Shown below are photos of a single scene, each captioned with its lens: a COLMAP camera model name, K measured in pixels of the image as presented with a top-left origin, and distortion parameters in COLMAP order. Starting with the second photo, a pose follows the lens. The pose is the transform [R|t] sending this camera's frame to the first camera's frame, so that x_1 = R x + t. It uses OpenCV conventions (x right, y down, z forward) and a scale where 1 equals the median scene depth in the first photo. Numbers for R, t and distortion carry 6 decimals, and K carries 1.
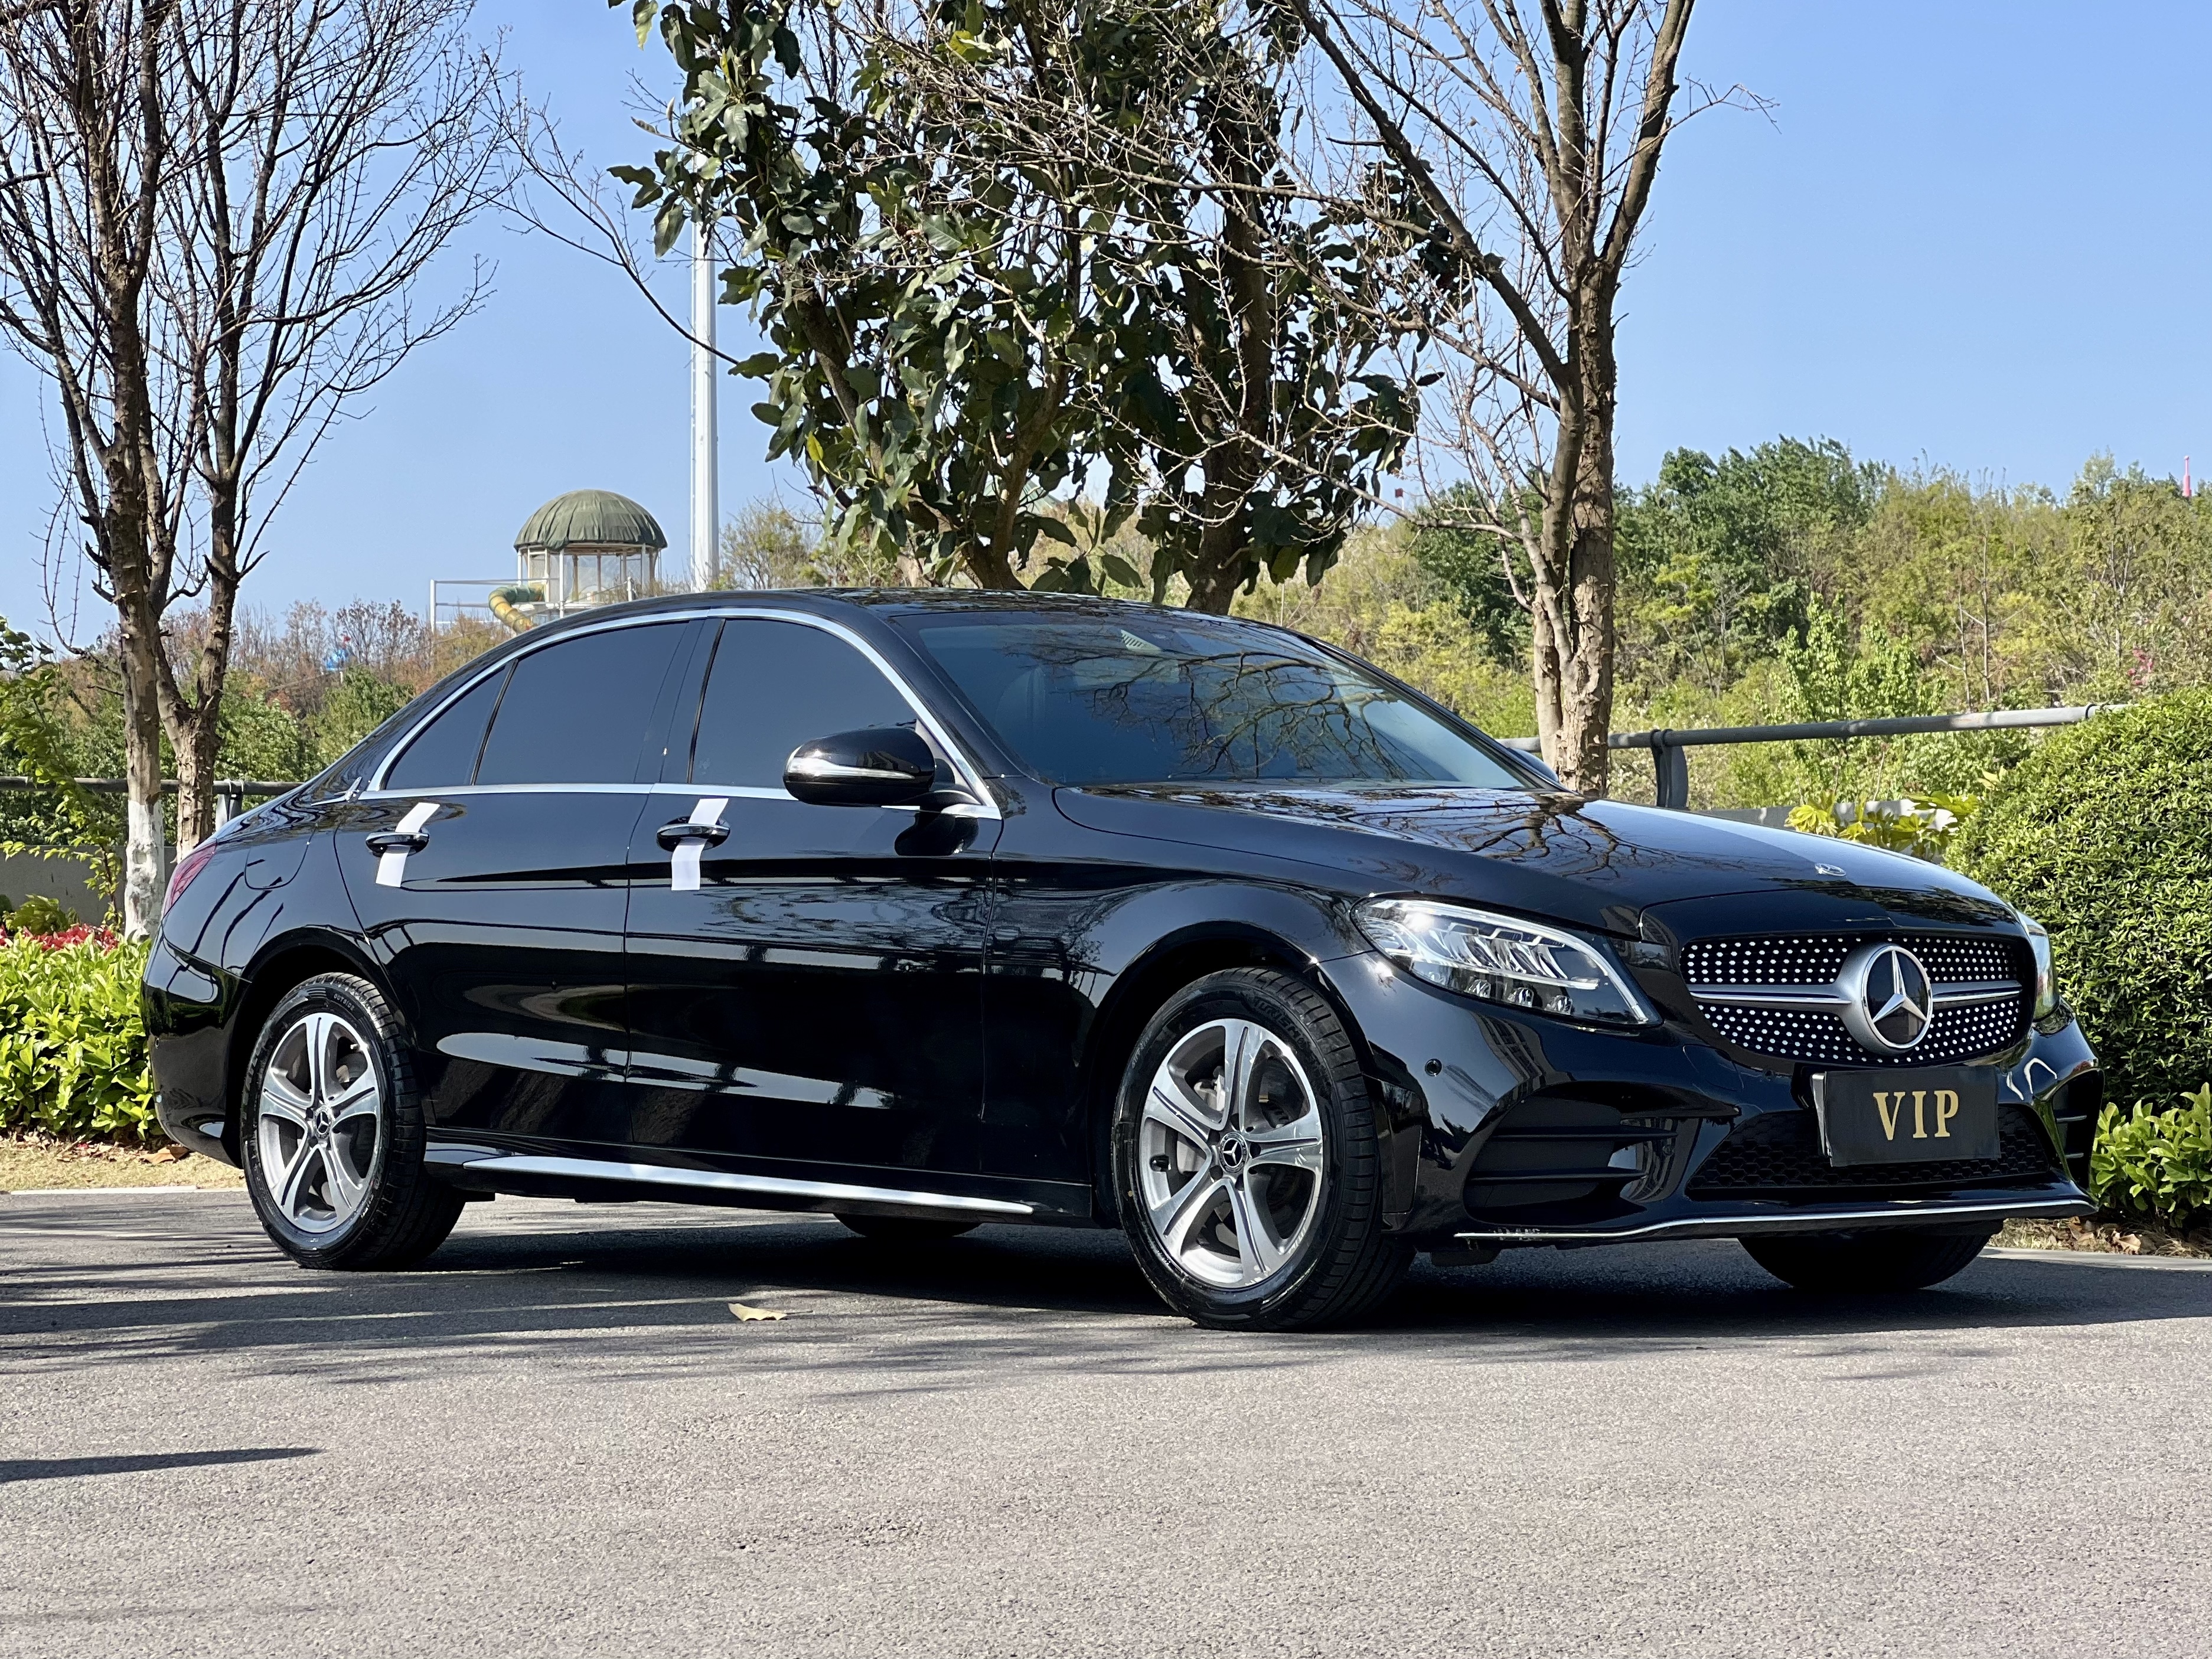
lens RADIAL K [[4832.2, 0, 1106.0], [0, 4832.2, 829.5], [0, 0, 1]] dist [-0.359635, 8.082499]
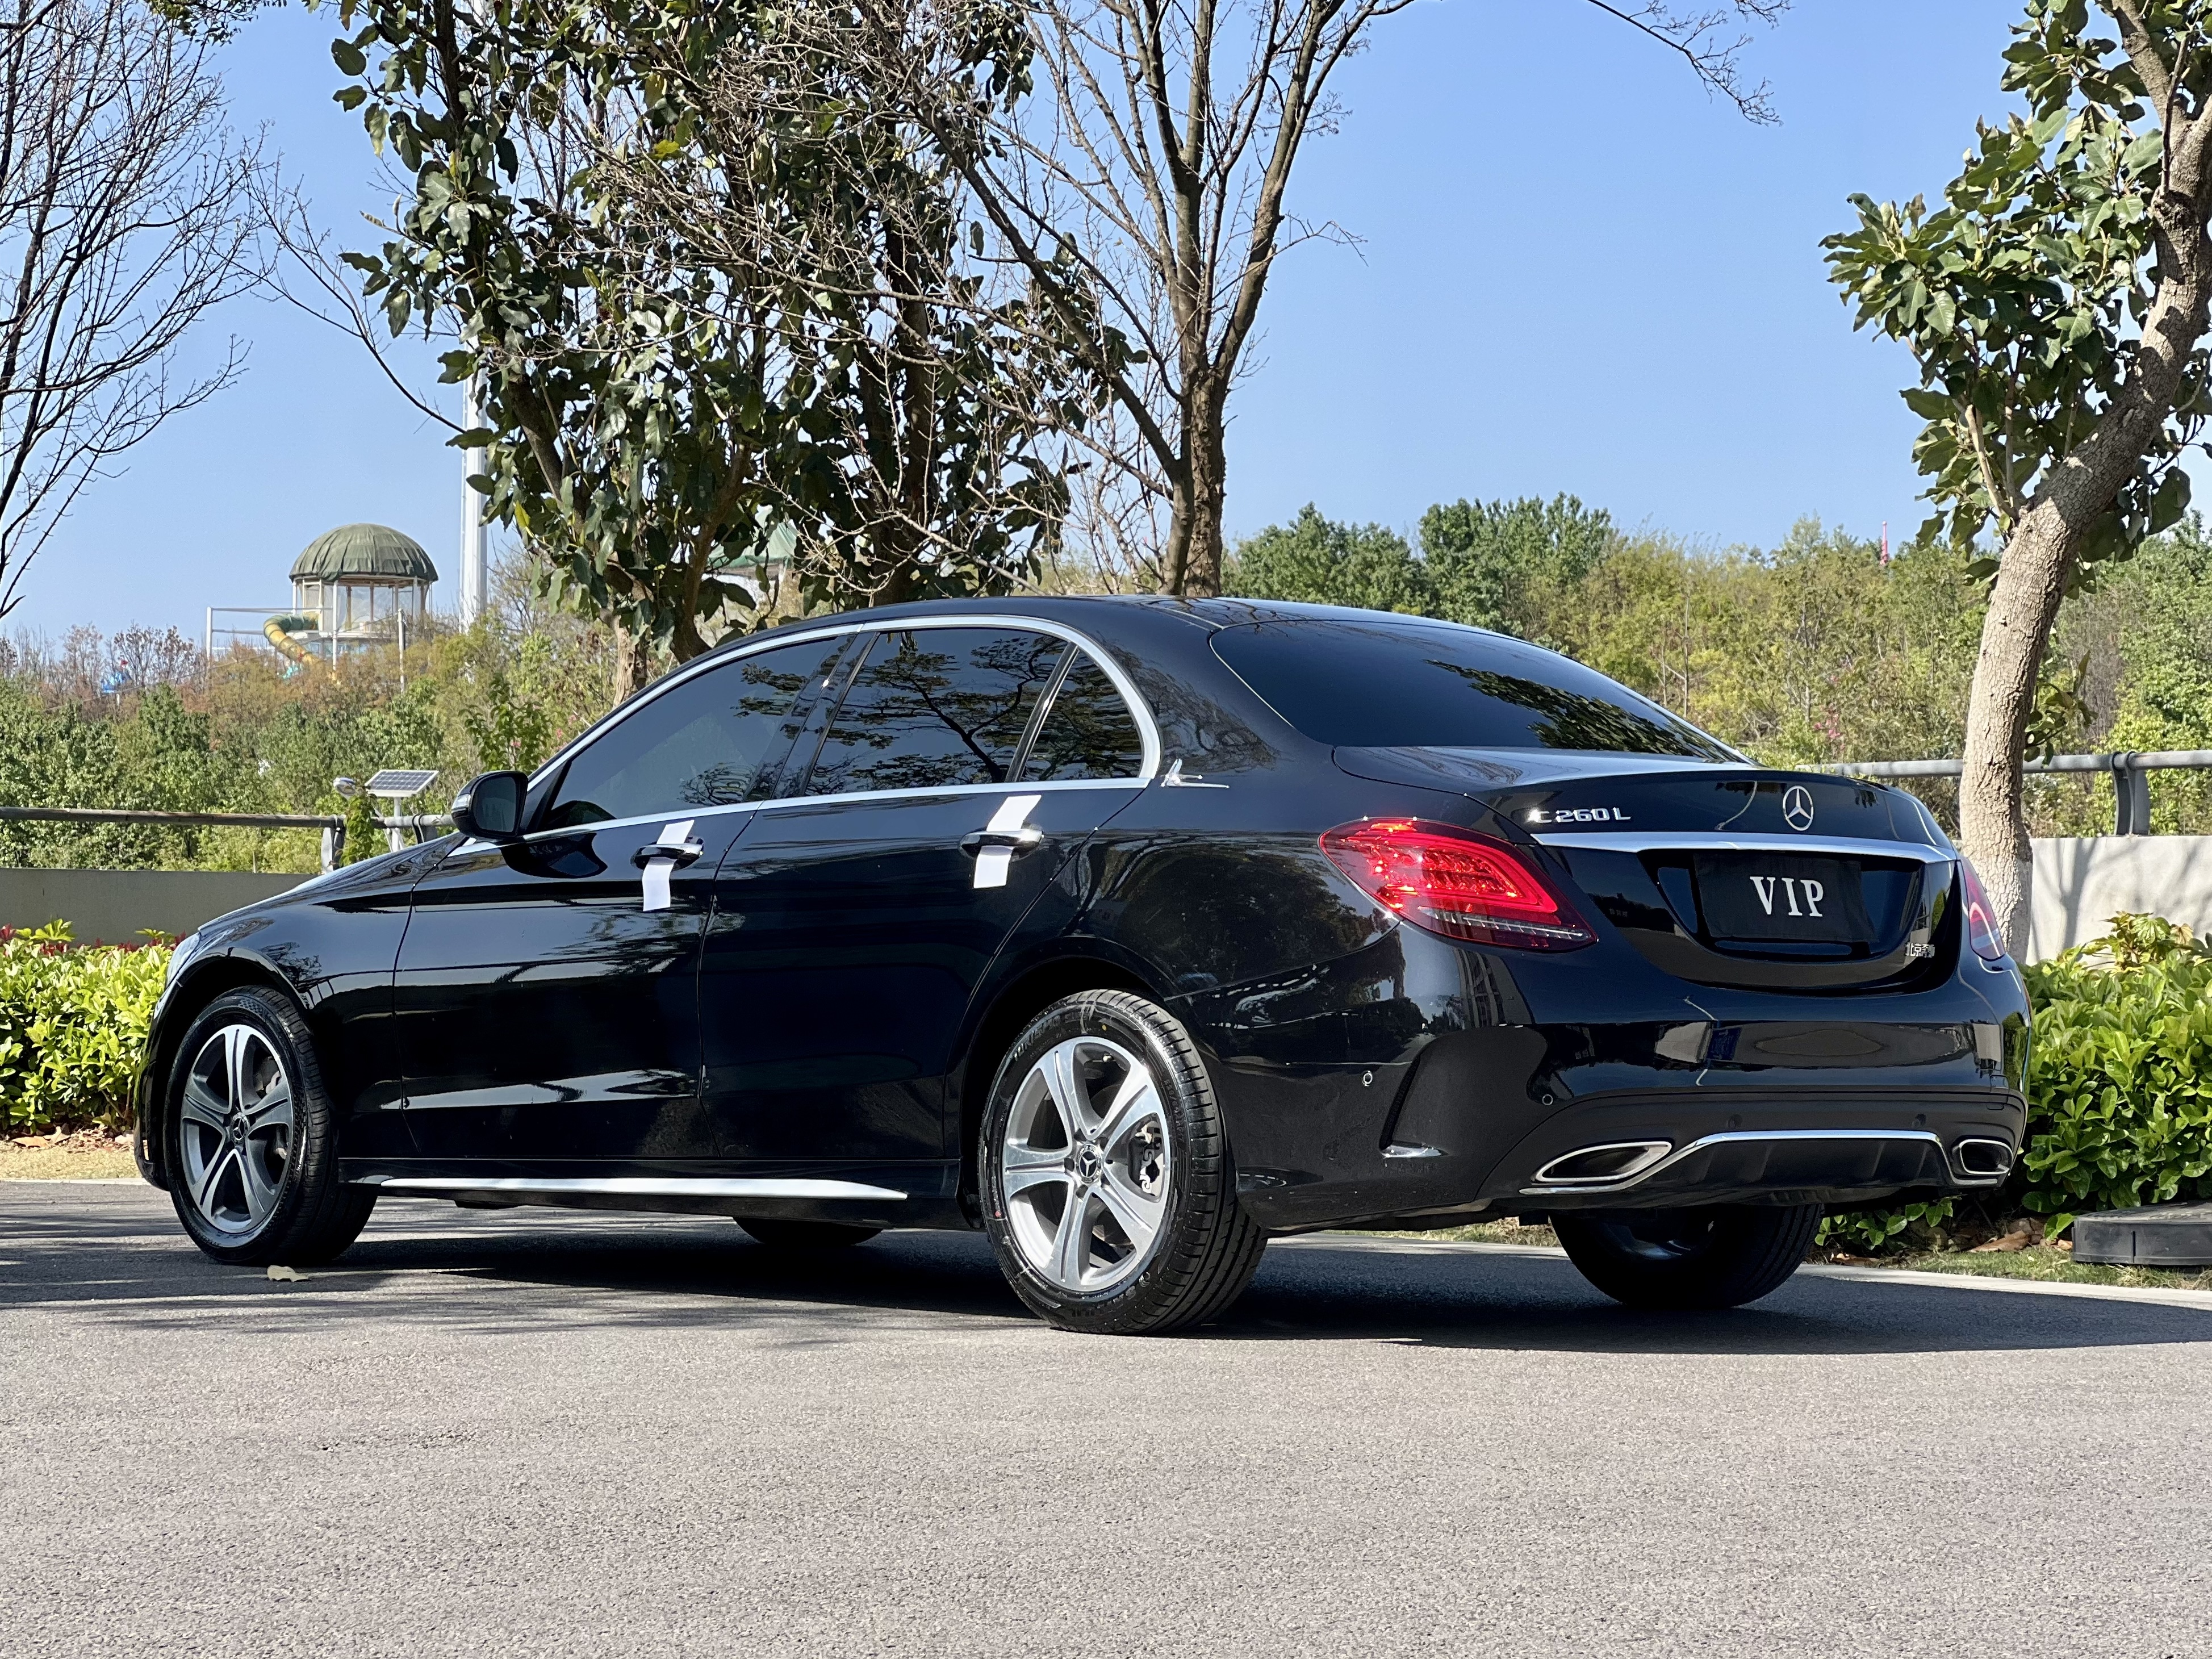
lens RADIAL K [[4999.6, 0, 1106.4], [0, 4999.6, 696.0], [0, 0, 1]] dist [0.143800, 0.148281]
pose [[0.999466, 0.017651, 0.027481, 0.042571], [-0.016794, 0.999375, -0.031090, -0.004180], [-0.028013, 0.030612, 0.999139, -0.153111]]
